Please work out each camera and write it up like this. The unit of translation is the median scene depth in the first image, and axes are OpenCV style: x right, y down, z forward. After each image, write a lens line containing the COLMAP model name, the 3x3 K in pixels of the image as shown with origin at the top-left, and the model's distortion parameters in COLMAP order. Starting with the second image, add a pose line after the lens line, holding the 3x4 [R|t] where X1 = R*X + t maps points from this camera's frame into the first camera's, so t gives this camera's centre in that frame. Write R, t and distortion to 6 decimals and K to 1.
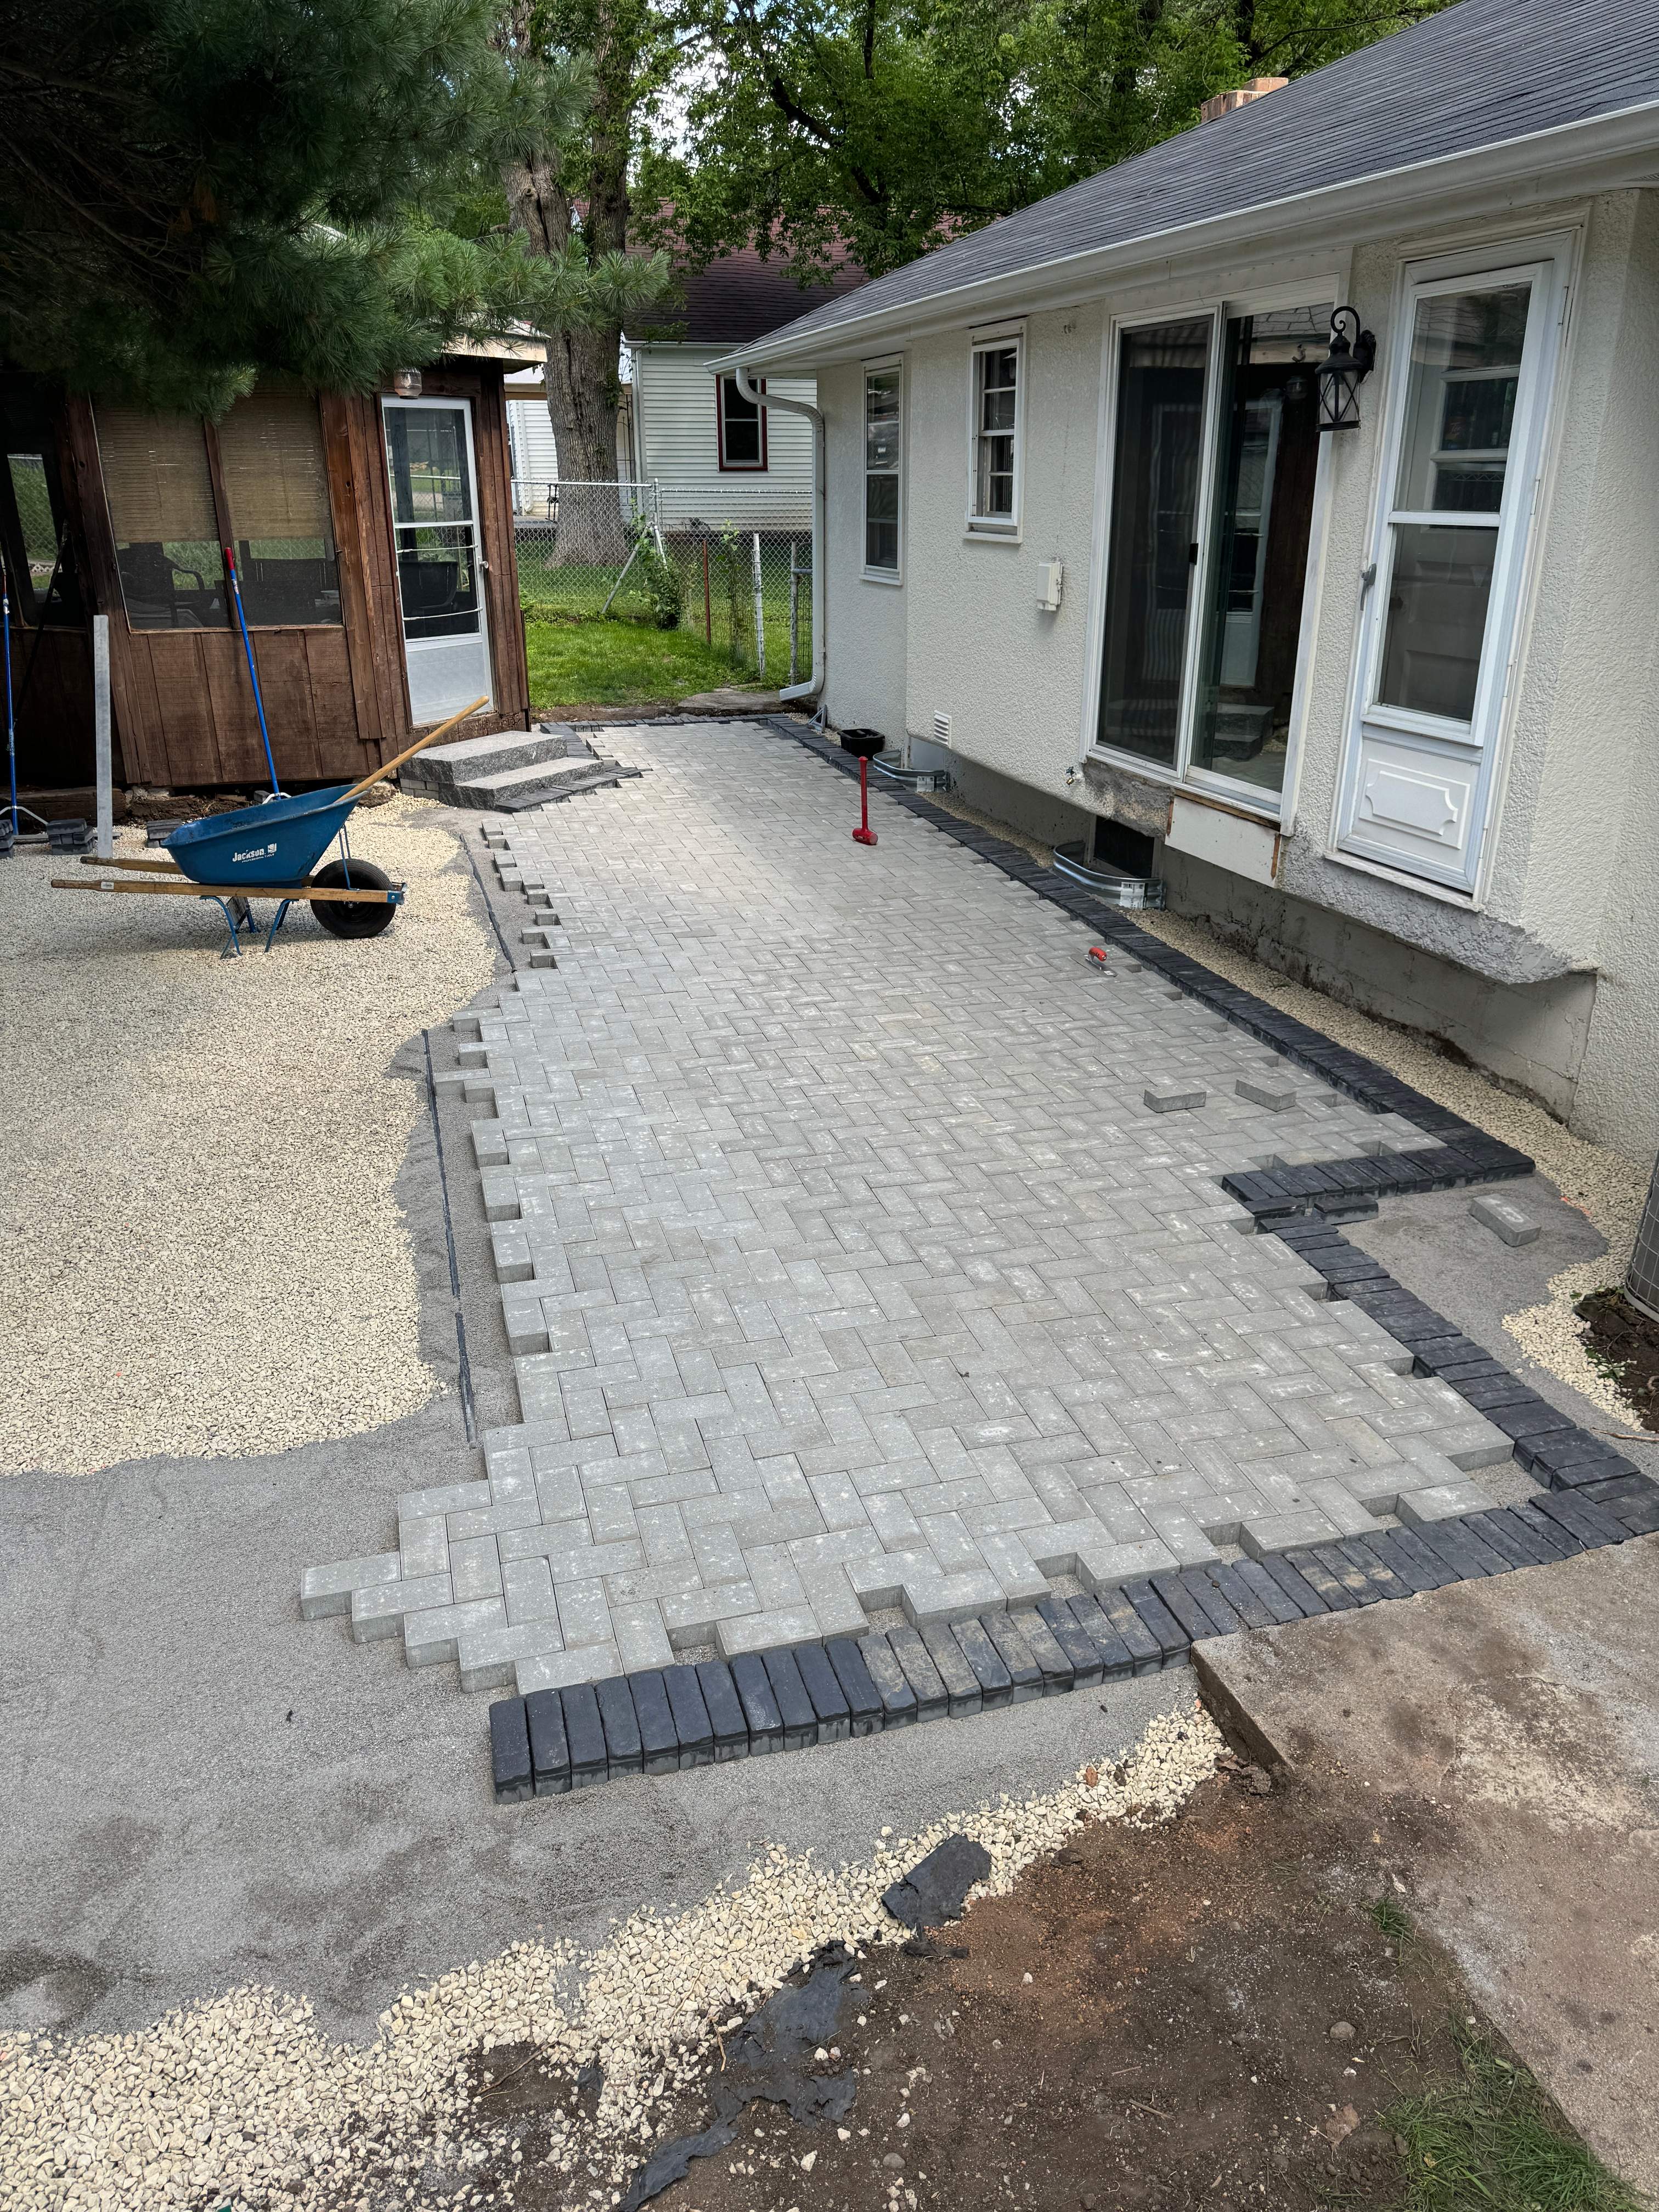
lens RADIAL K [[1553.6, 0, 829.5], [0, 1553.6, 1106.0], [0, 0, 1]] dist [0.155151, -0.285339]
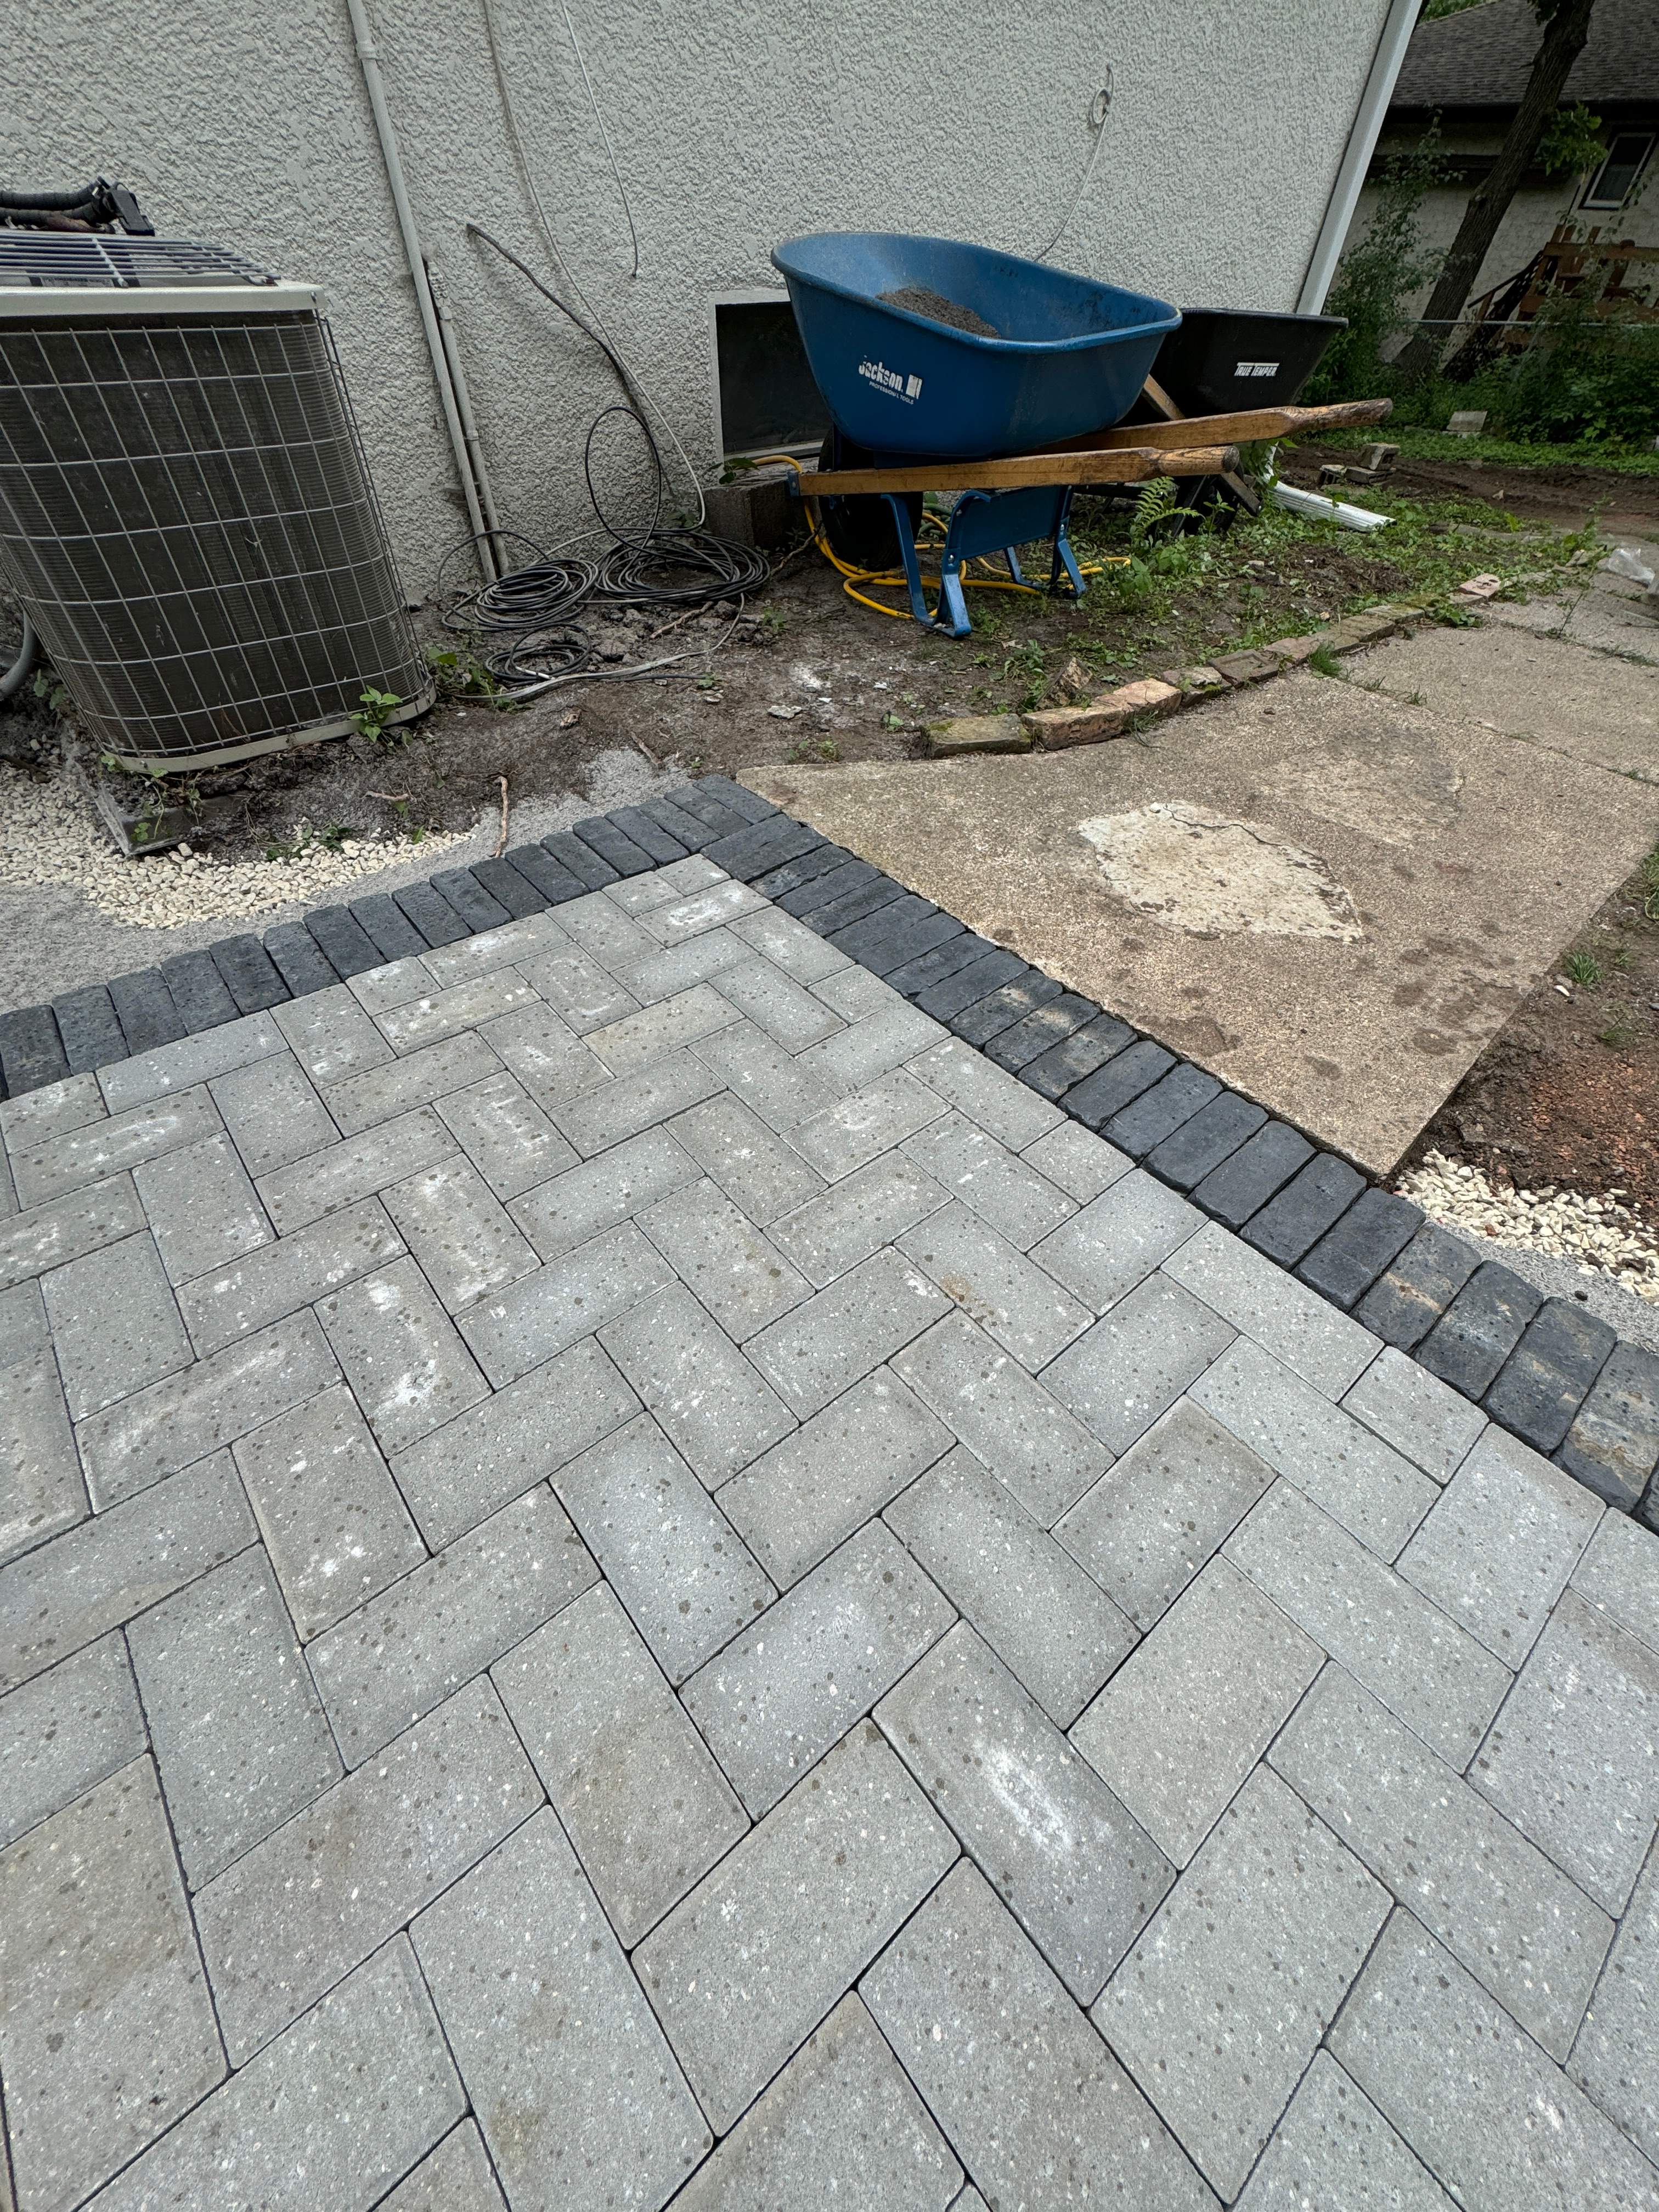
lens RADIAL K [[881.2, 0, 829.5], [0, 881.2, 1106.0], [0, 0, 1]] dist [-0.003366, 0.000415]
pose [[-0.401333, -0.660401, 0.634667, 0.063529], [0.312405, 0.552671, 0.772630, 0.004133], [-0.861008, 0.508355, -0.015492, 0.604950]]
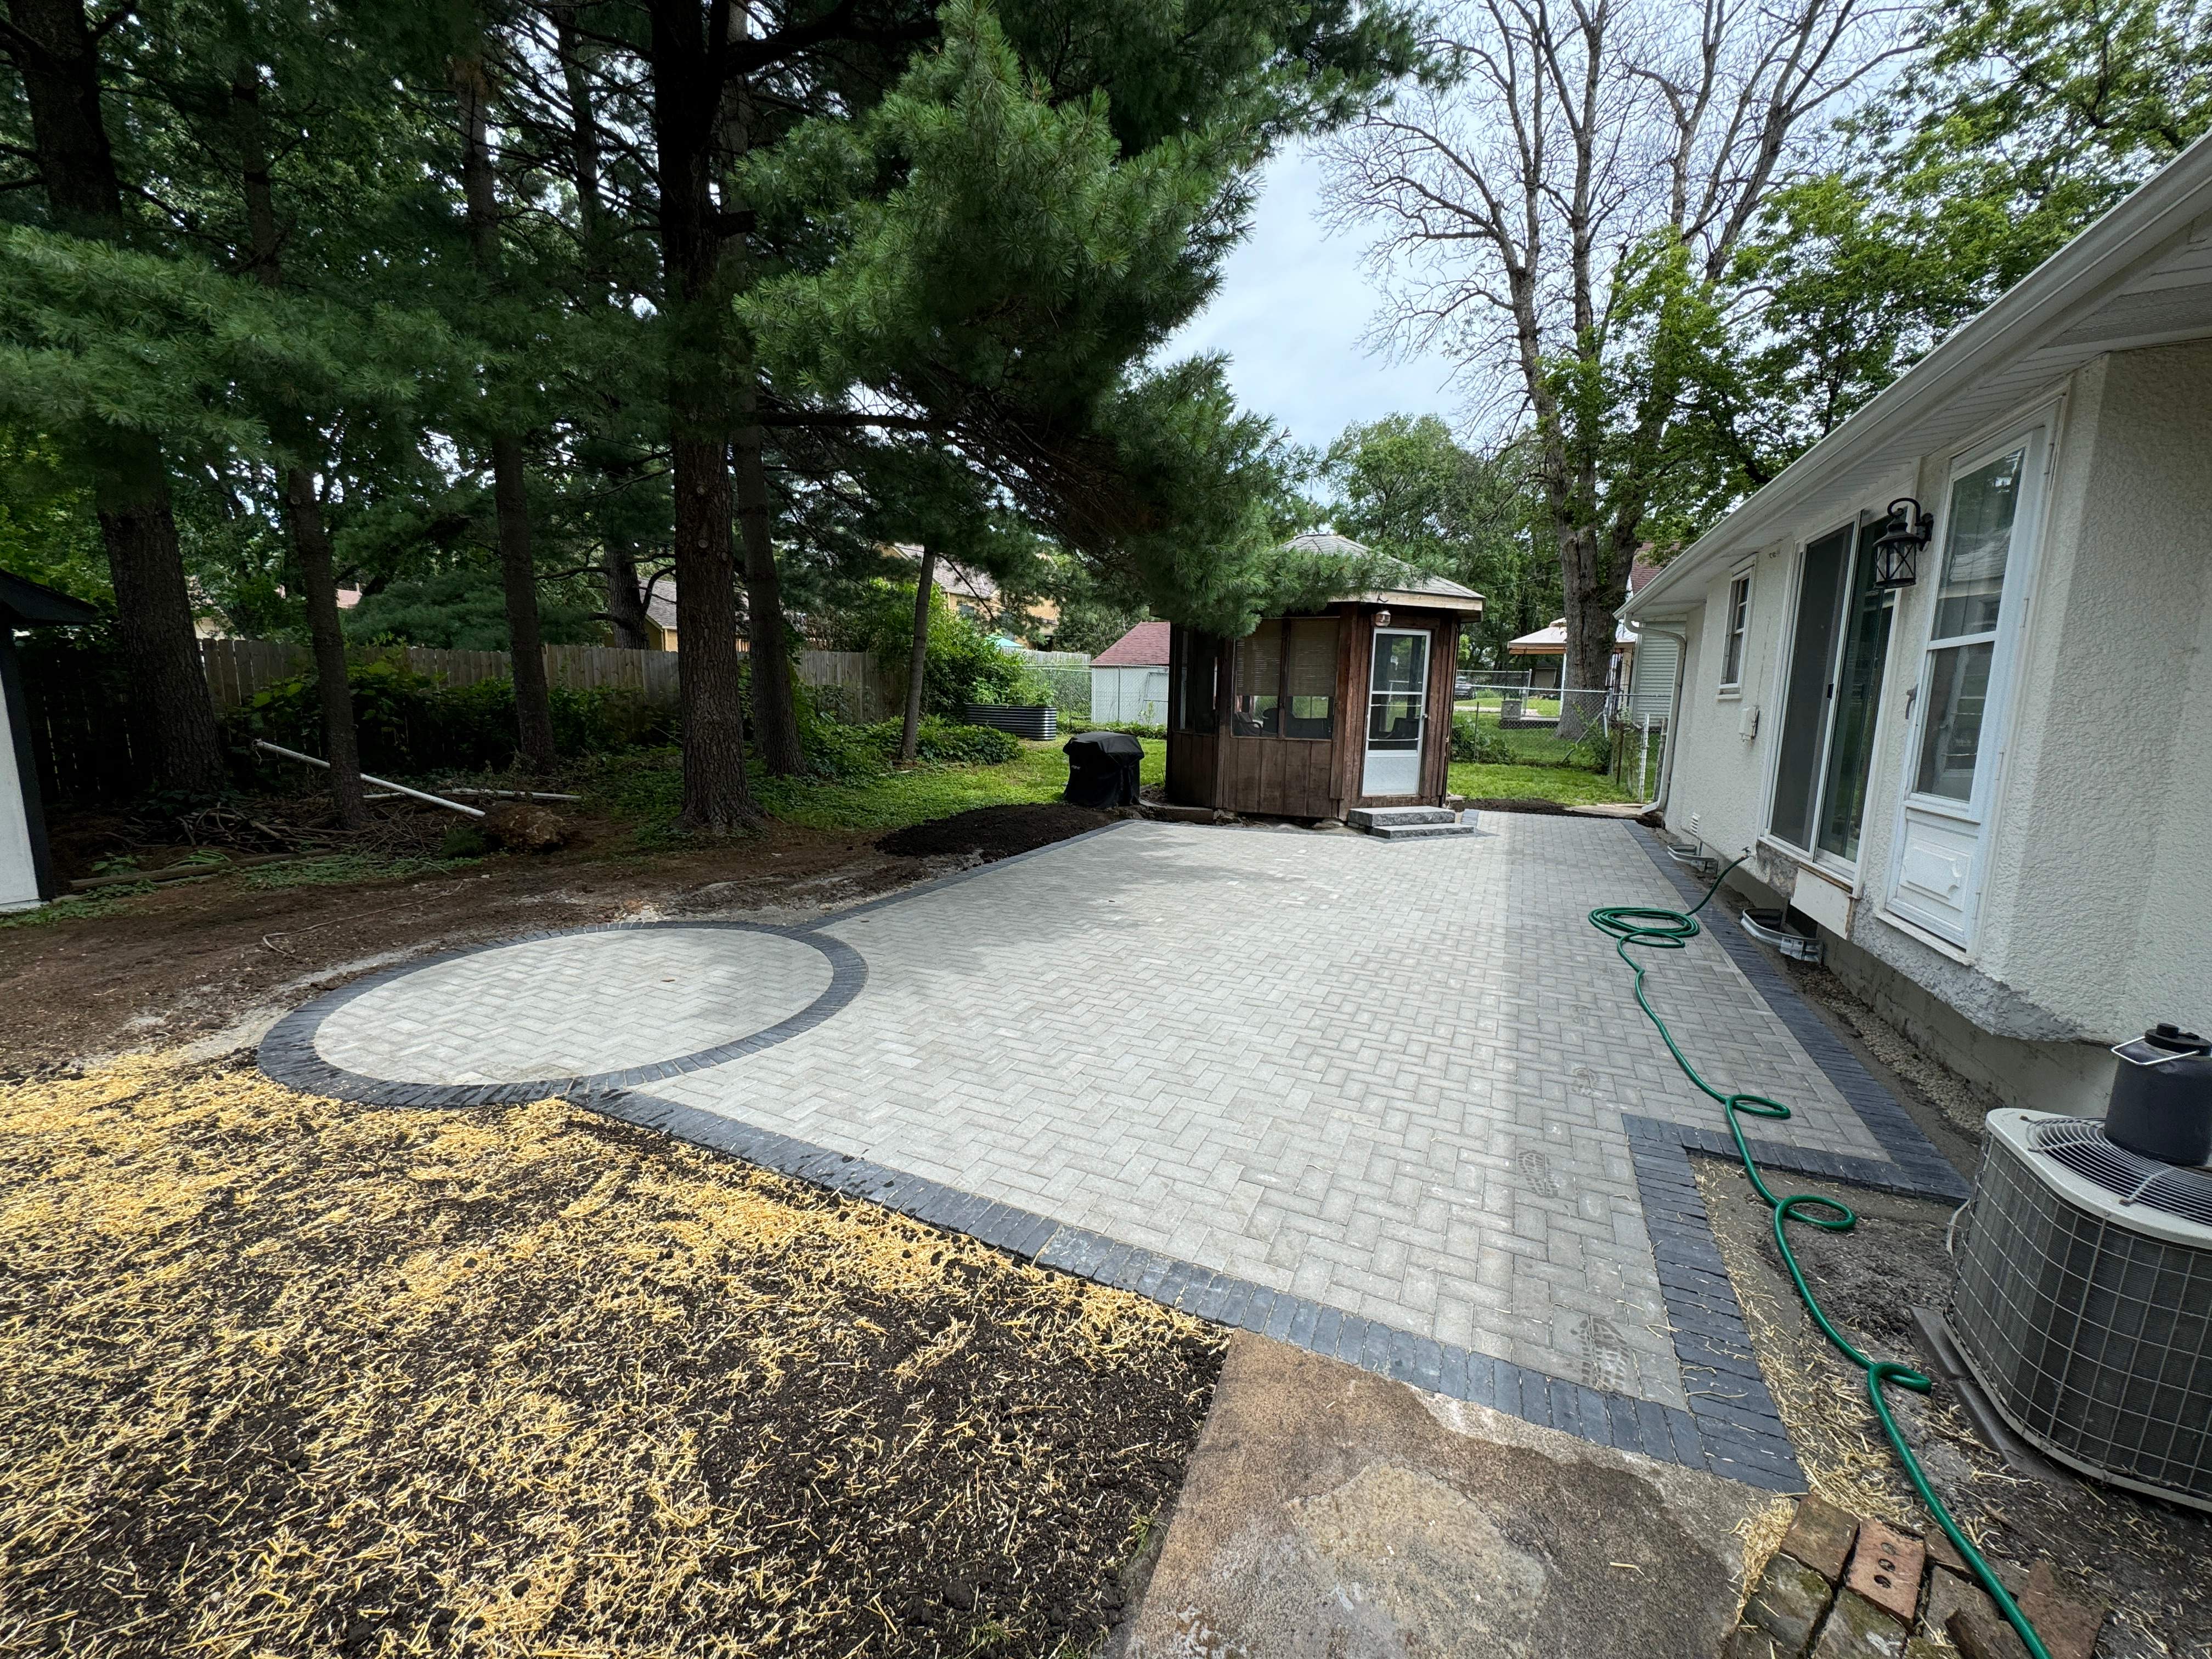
lens RADIAL K [[875.1, 0, 1106.0], [0, 875.1, 829.5], [0, 0, 1]] dist [-0.007657, 0.000087]
pose [[0.751031, 0.114432, -0.650275, 0.300903], [-0.266230, 0.953741, -0.139645, 0.029764], [0.604214, 0.278000, 0.746754, 0.130276]]
